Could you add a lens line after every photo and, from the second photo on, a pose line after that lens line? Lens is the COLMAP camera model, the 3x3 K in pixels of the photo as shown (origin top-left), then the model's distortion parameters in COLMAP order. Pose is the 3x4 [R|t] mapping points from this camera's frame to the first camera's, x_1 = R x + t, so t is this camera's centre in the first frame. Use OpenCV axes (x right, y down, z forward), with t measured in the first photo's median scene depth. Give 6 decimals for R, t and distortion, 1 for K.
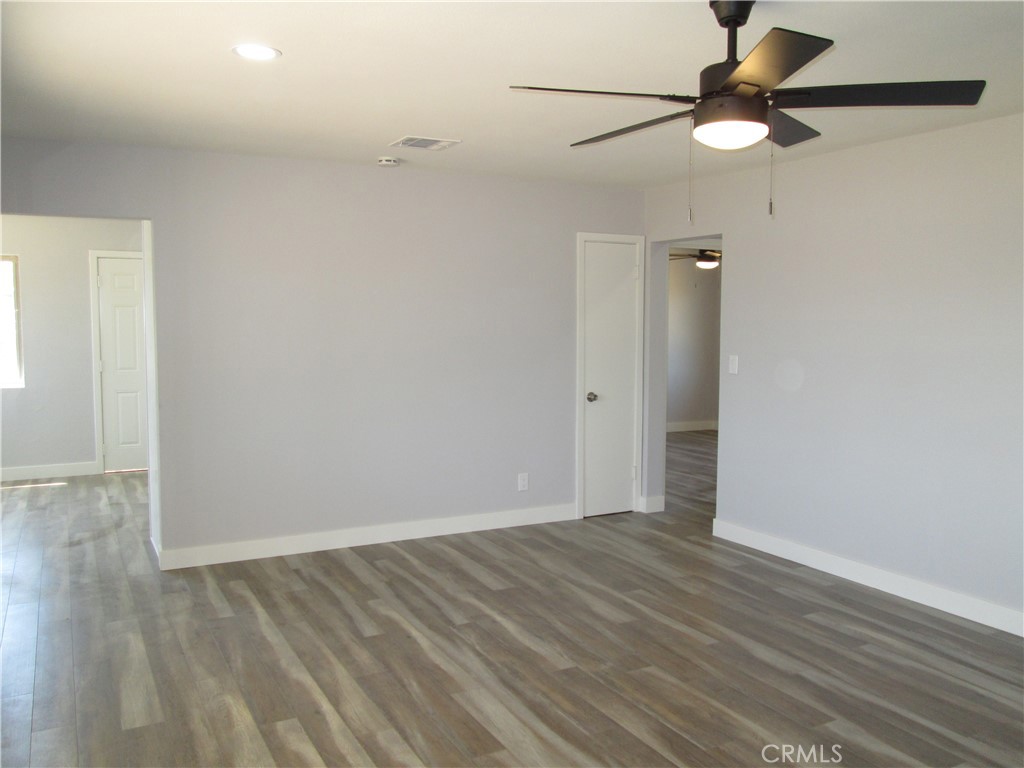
lens RADIAL K [[859.3, 0, 512.0], [0, 859.3, 384.0], [0, 0, 1]] dist [-0.037874, 0.022715]
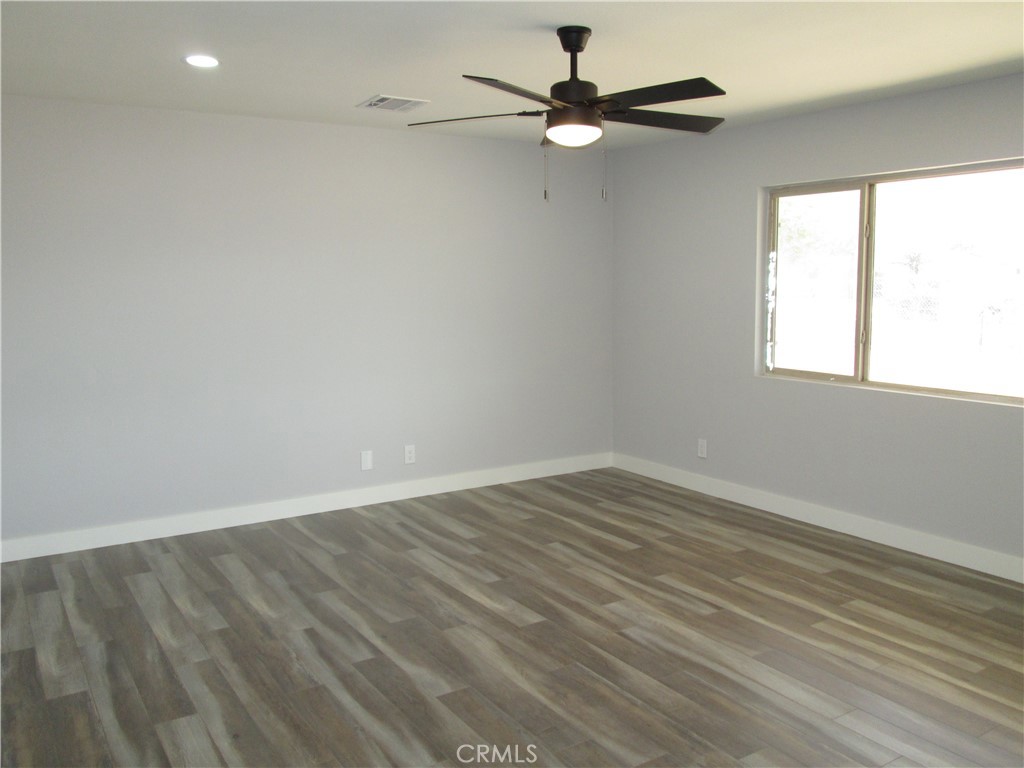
lens RADIAL K [[859.3, 0, 512.0], [0, 859.3, 384.0], [0, 0, 1]] dist [-0.037874, 0.022715]
pose [[-0.996667, 0.017358, -0.079708, 0.362523], [0.001680, 0.981259, 0.192685, -0.135472], [0.081559, 0.191909, -0.978018, 1.857043]]
